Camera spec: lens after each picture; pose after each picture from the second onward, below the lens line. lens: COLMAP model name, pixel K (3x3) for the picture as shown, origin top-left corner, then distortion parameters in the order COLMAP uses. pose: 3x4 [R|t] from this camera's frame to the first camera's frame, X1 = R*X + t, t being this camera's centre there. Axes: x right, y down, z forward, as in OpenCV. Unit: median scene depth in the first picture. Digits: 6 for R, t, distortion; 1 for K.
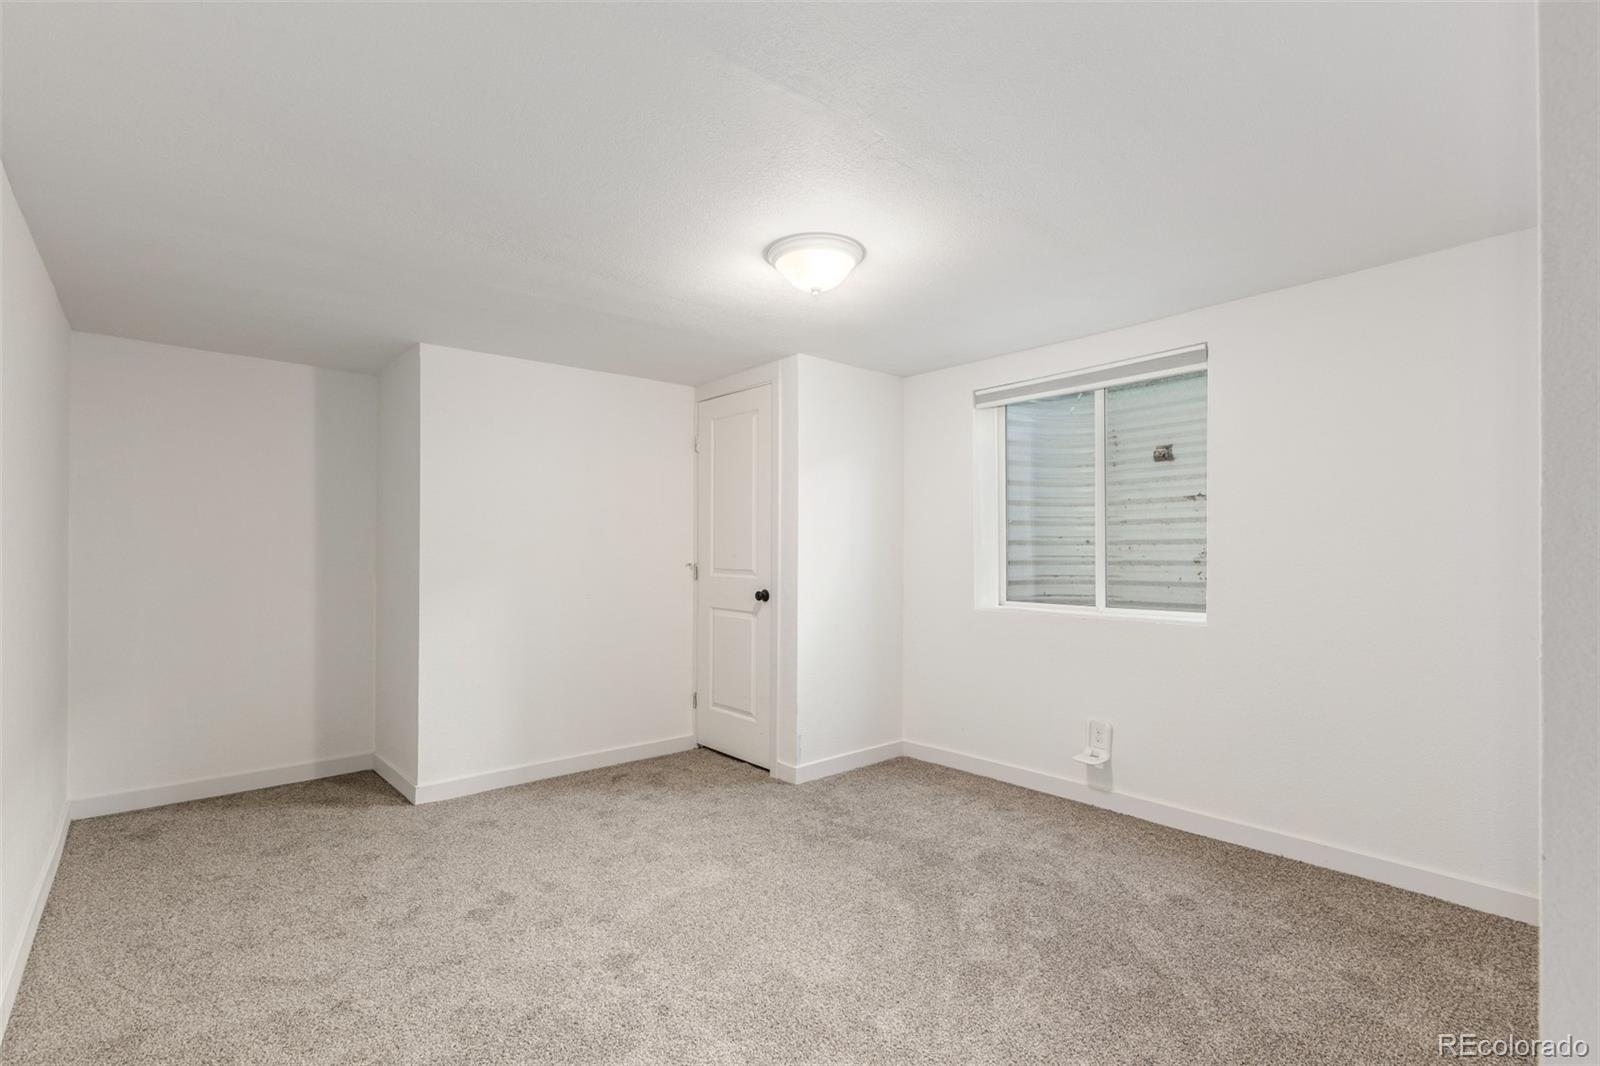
lens RADIAL K [[744.0, 0, 796.6], [0, 744.0, 542.4], [0, 0, 1]] dist [0.001438, -0.002363]
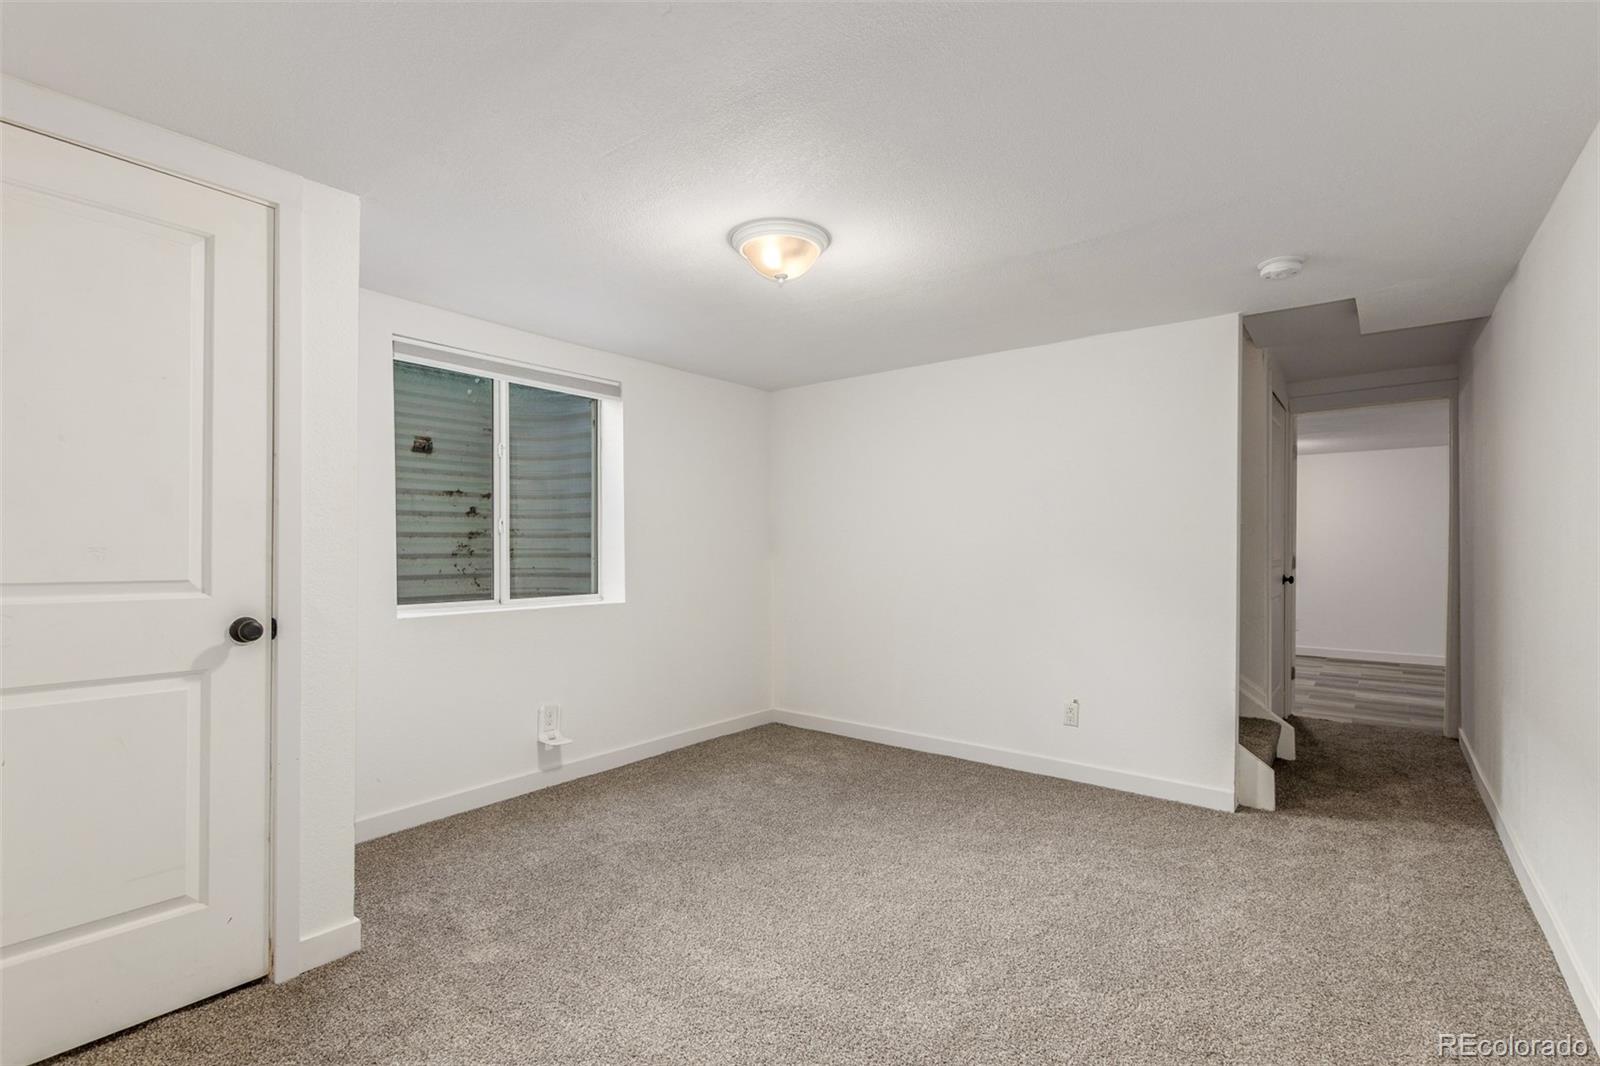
lens RADIAL K [[744.0, 0, 796.1], [0, 744.0, 541.5], [0, 0, 1]] dist [0.001438, -0.002363]
pose [[-0.212349, 0.009862, 0.977144, -0.590628], [-0.014038, 0.999815, -0.013141, 0.014697], [-0.977093, -0.016507, -0.212171, 0.746896]]
